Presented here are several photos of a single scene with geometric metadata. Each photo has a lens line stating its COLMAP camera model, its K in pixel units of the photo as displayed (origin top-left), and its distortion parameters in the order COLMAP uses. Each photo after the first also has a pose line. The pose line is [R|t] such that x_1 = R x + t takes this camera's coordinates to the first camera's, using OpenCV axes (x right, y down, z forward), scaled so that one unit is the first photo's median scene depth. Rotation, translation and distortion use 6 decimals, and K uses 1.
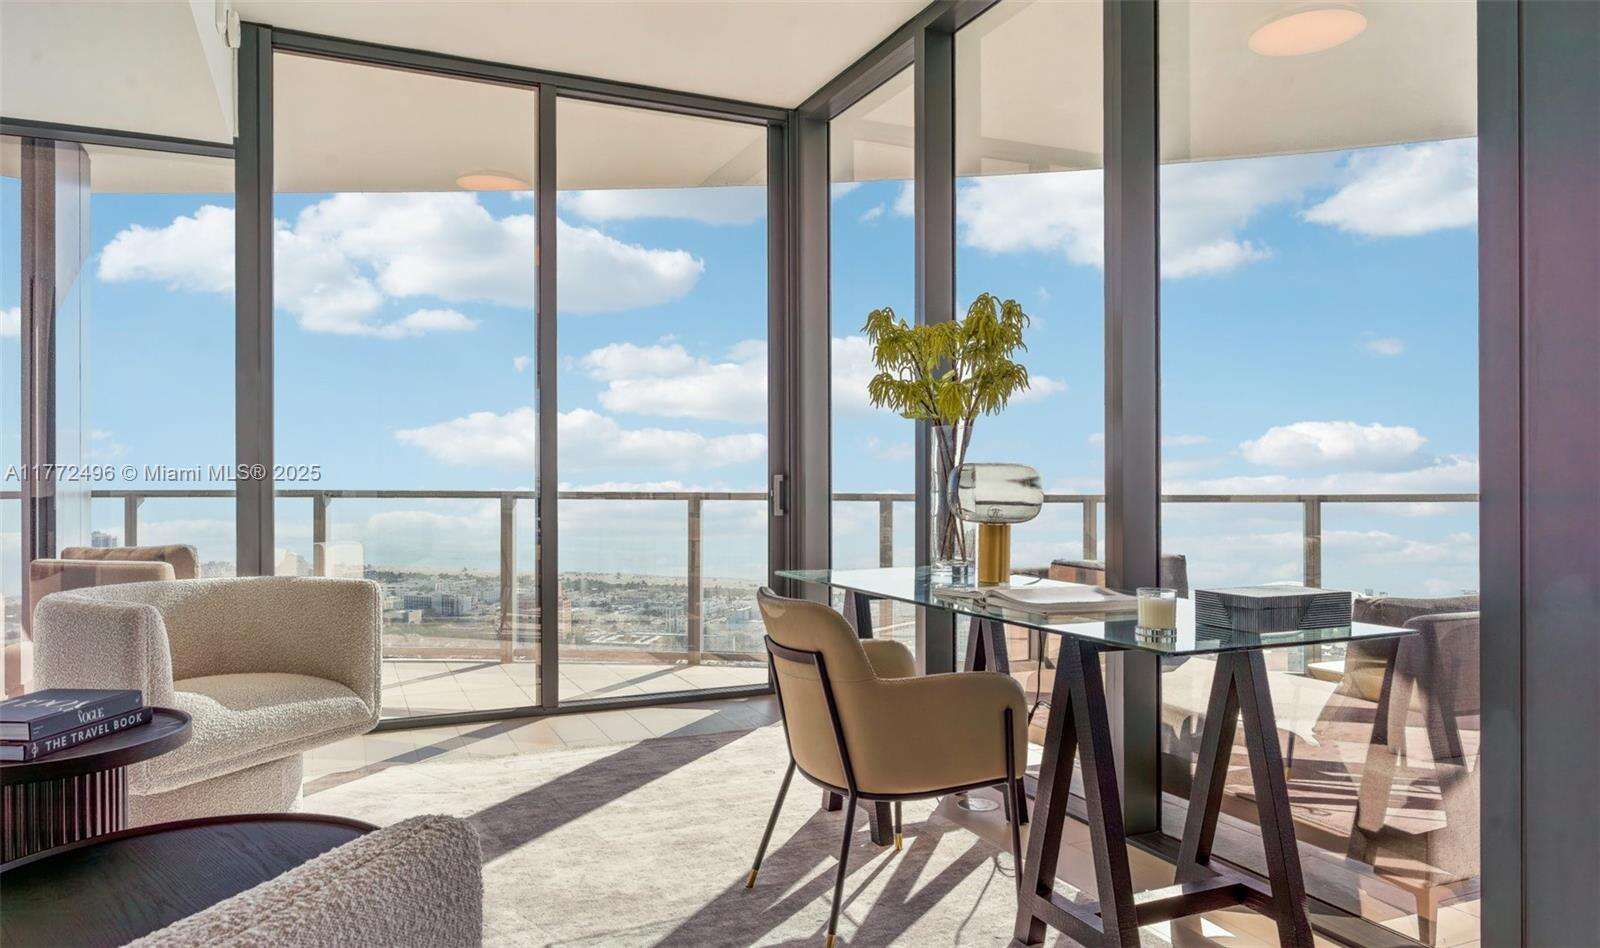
lens RADIAL K [[1038.3, 0, 808.6], [0, 1038.3, 476.9], [0, 0, 1]] dist [-0.001703, -0.000230]
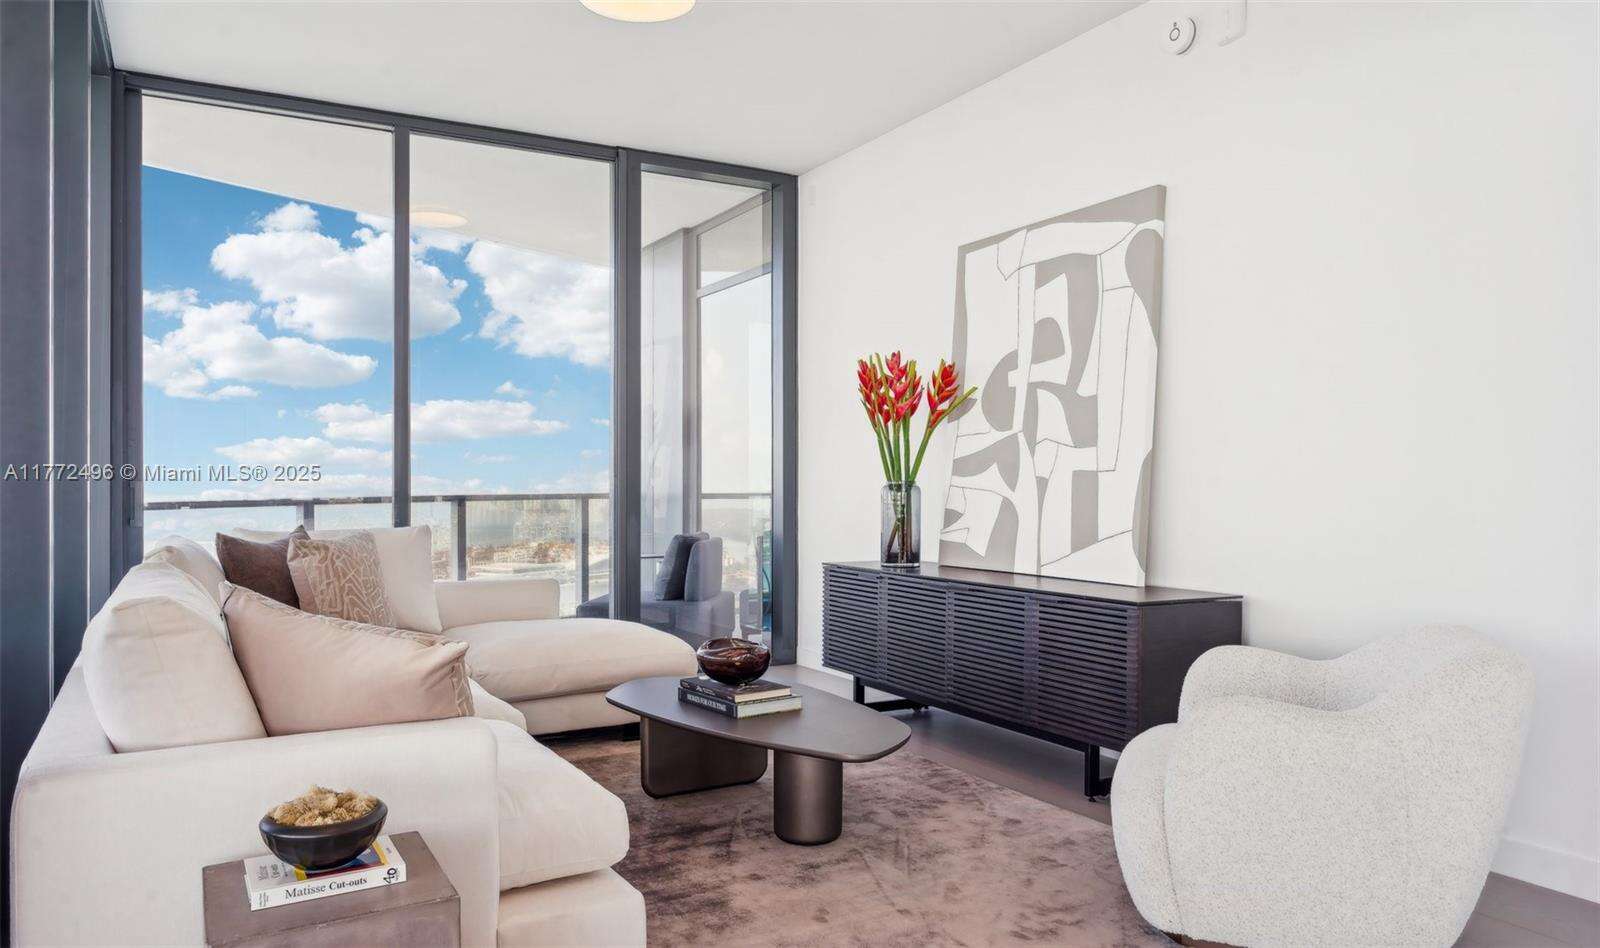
lens RADIAL K [[1159.6, 0, 799.0], [0, 1159.6, 480.5], [0, 0, 1]] dist [0.004379, -0.001276]
pose [[0.999147, -0.001838, 0.041248, 0.596987], [0.002136, 0.999972, -0.007182, 0.033041], [-0.041234, 0.007264, 0.999123, -1.199379]]
